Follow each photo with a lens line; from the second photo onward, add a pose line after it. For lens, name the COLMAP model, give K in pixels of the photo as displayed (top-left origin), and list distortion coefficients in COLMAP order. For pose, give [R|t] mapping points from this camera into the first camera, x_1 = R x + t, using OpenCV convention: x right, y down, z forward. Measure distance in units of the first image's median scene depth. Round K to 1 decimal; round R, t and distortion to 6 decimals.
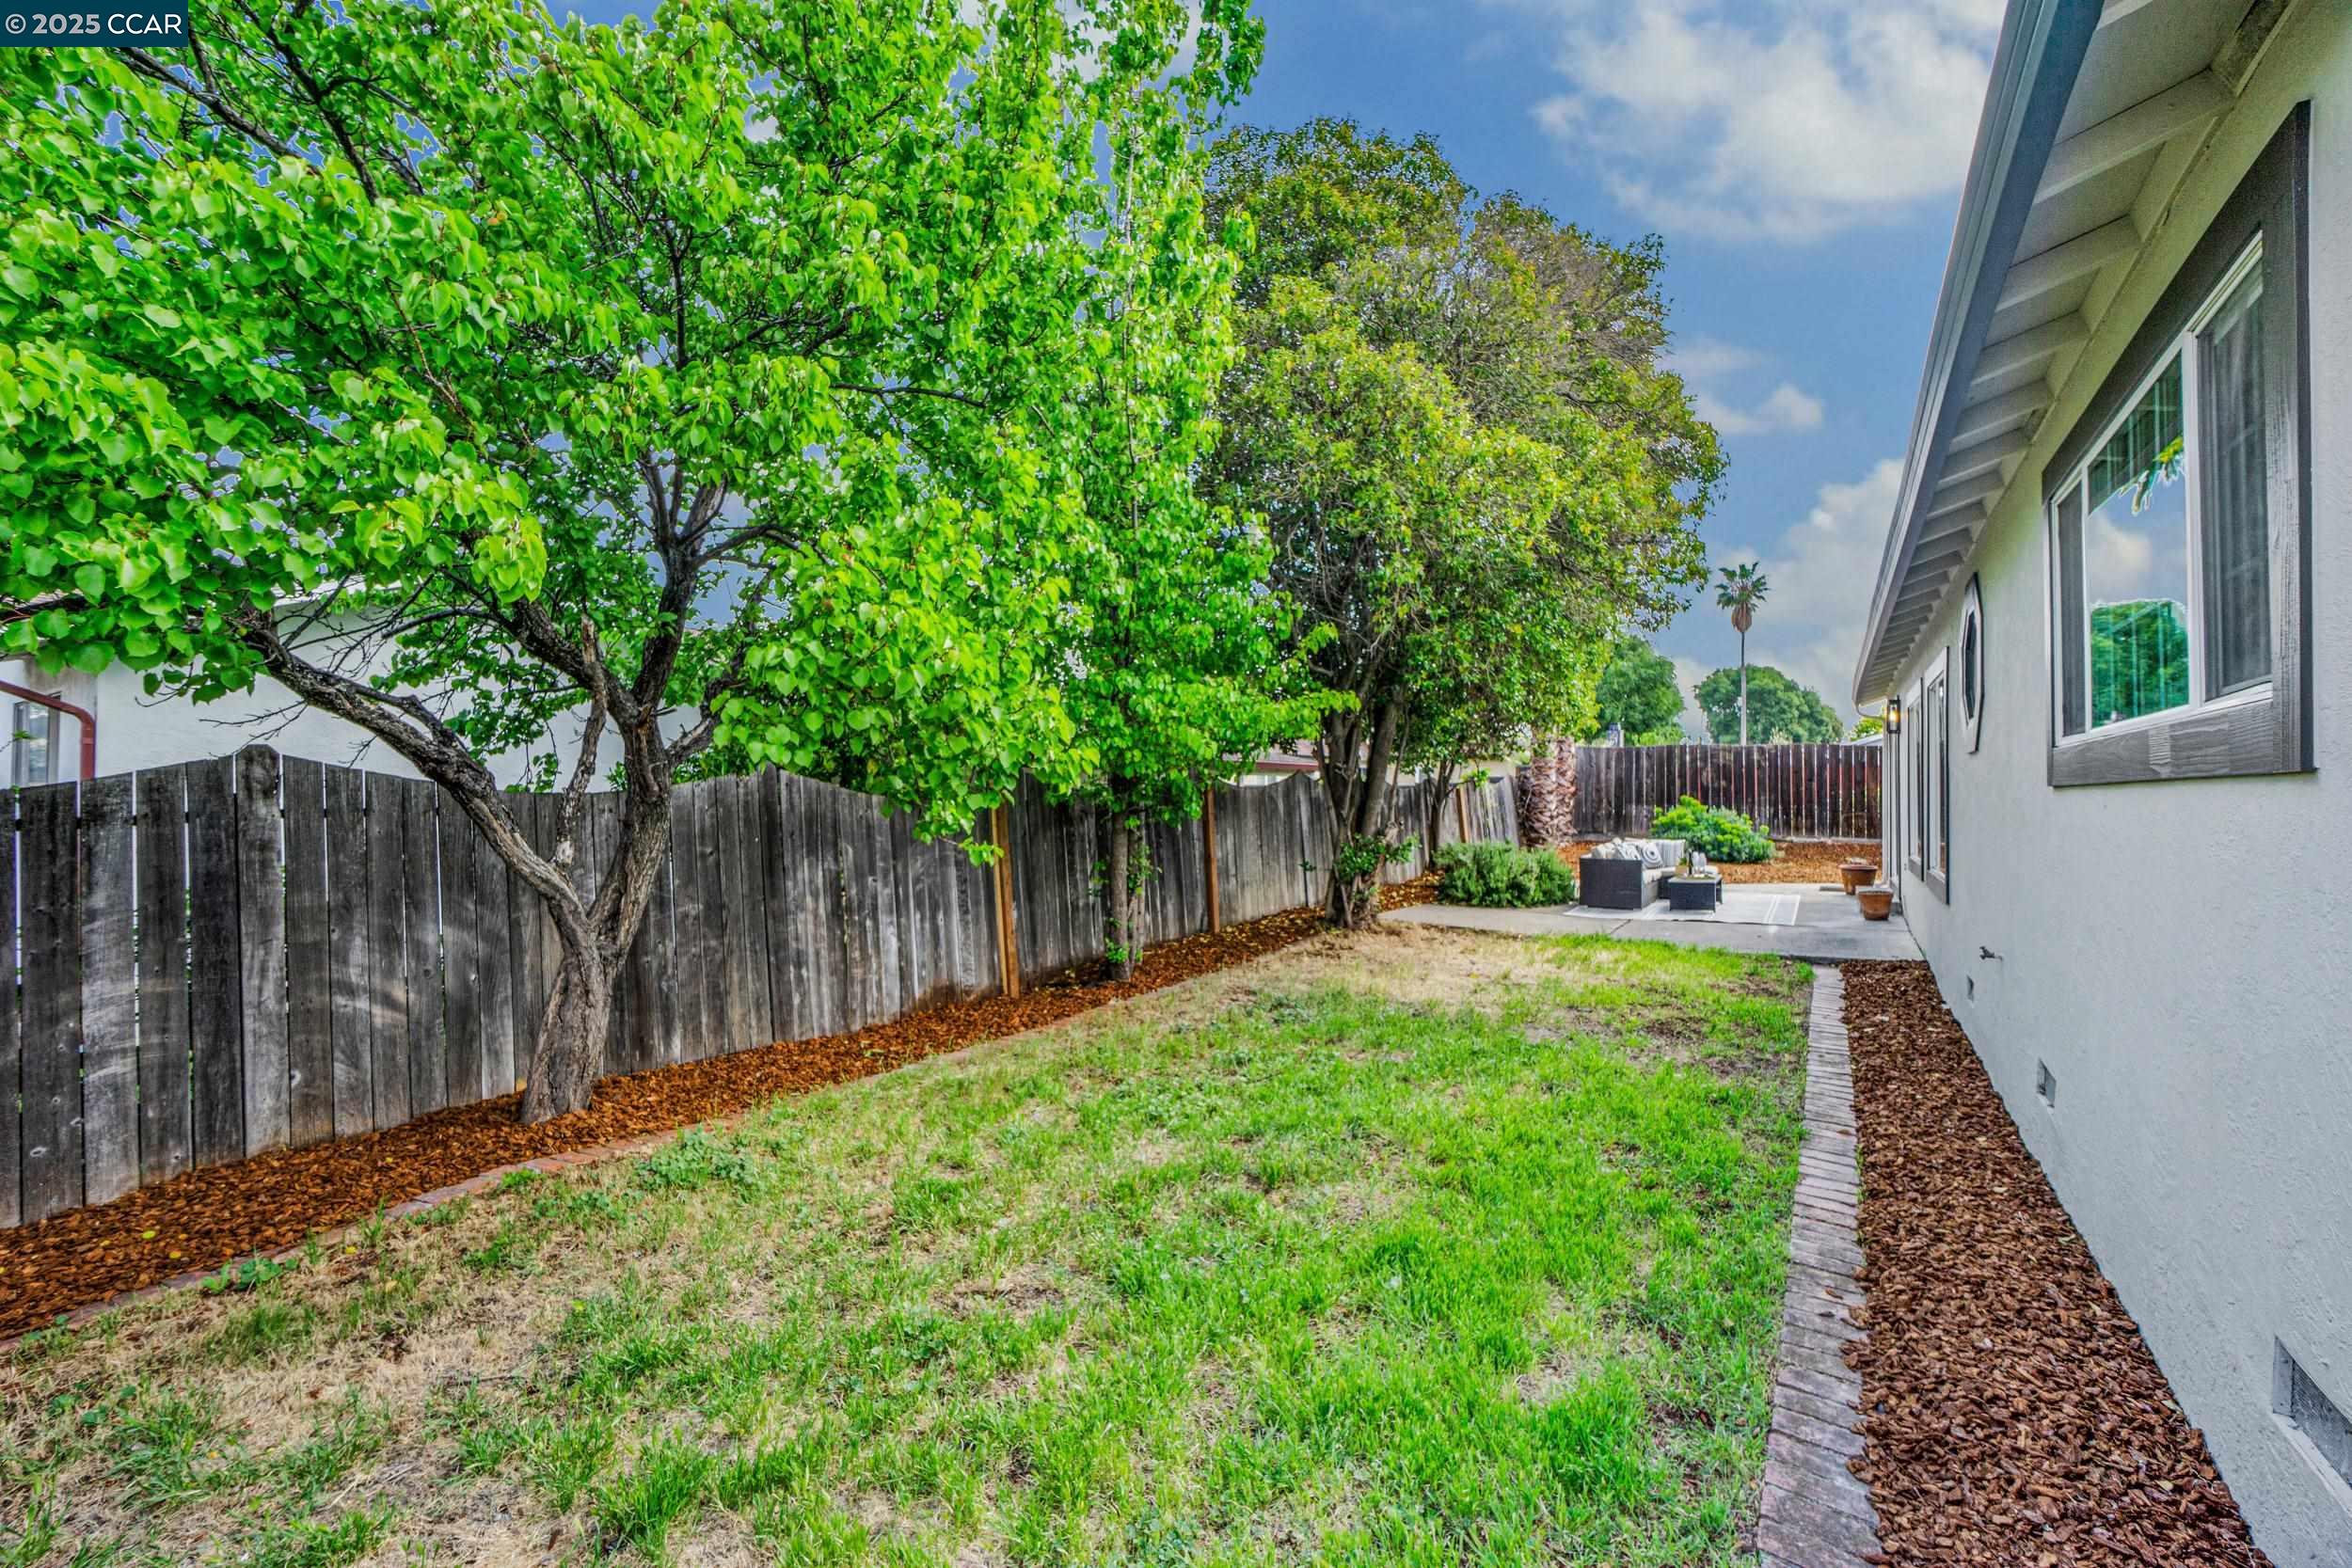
lens RADIAL K [[1044.2, 0, 1180.6], [0, 1044.2, 785.8], [0, 0, 1]] dist [-0.034314, 0.000380]
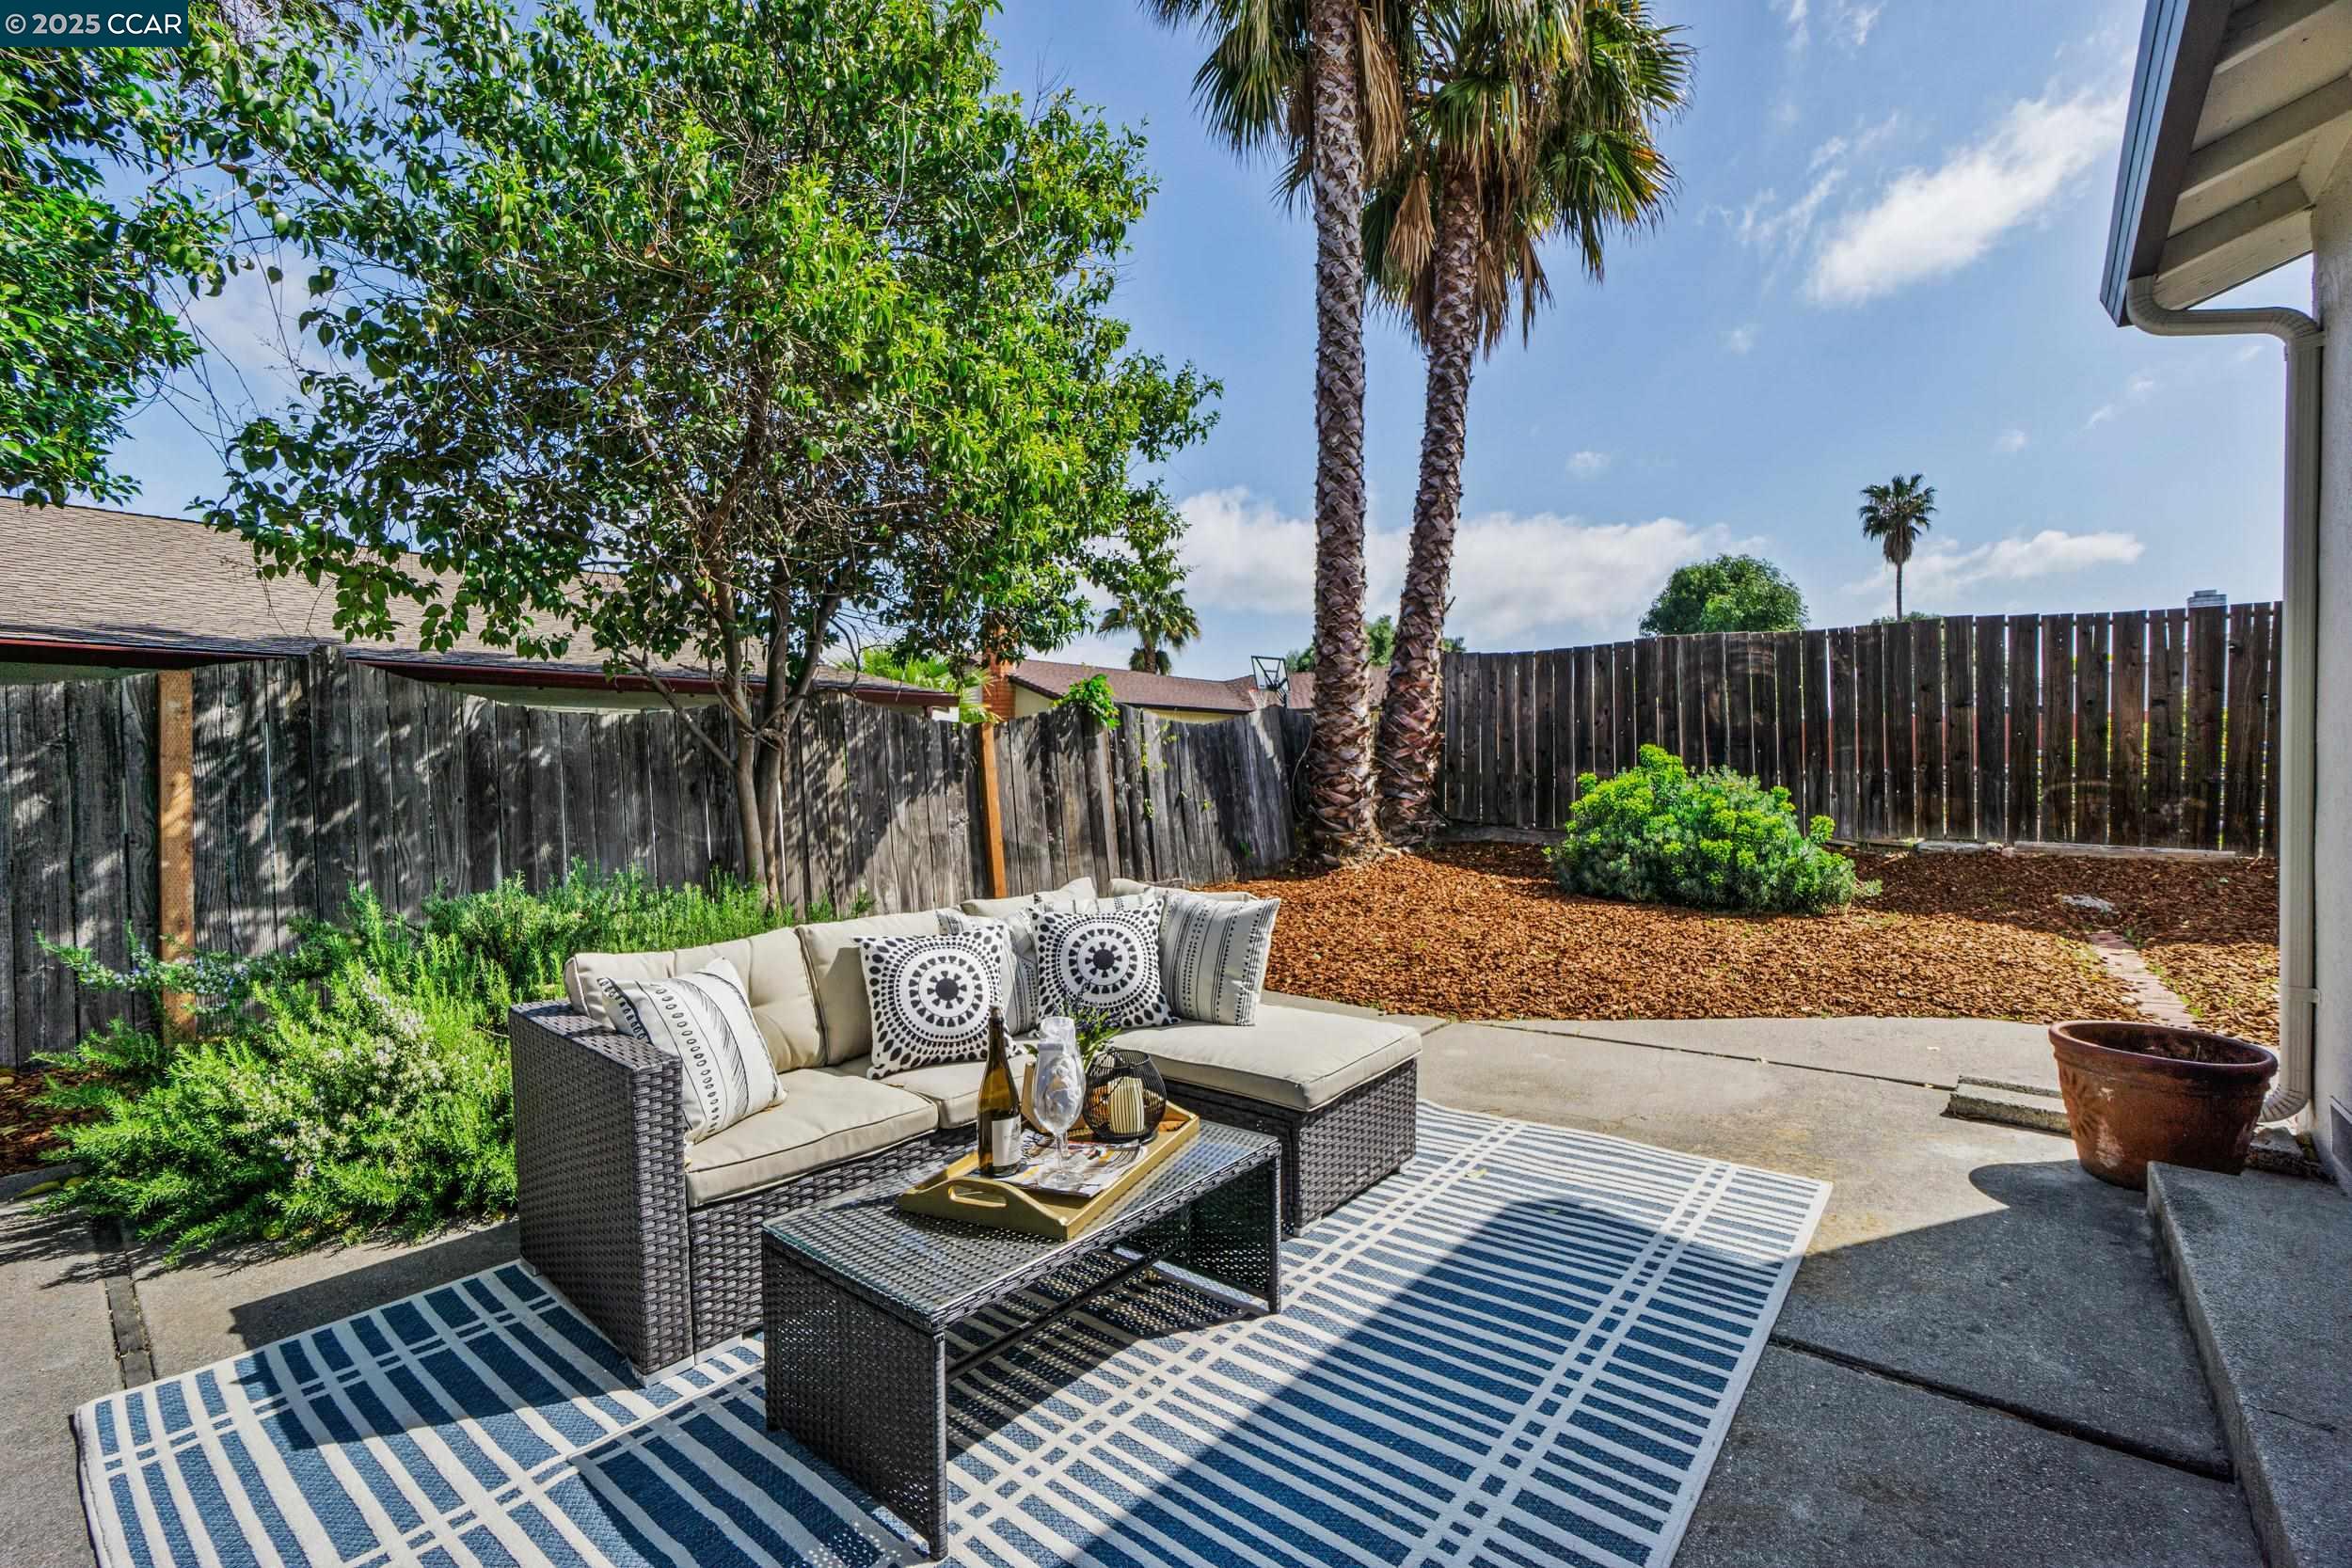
lens RADIAL K [[1044.2, 0, 1177.4], [0, 1044.2, 787.6], [0, 0, 1]] dist [-0.034314, 0.000380]
pose [[0.992044, -0.006938, -0.125703, 0.344167], [0.009200, 0.999806, 0.017423, 0.017976], [0.125558, -0.018441, 0.991915, 0.542889]]
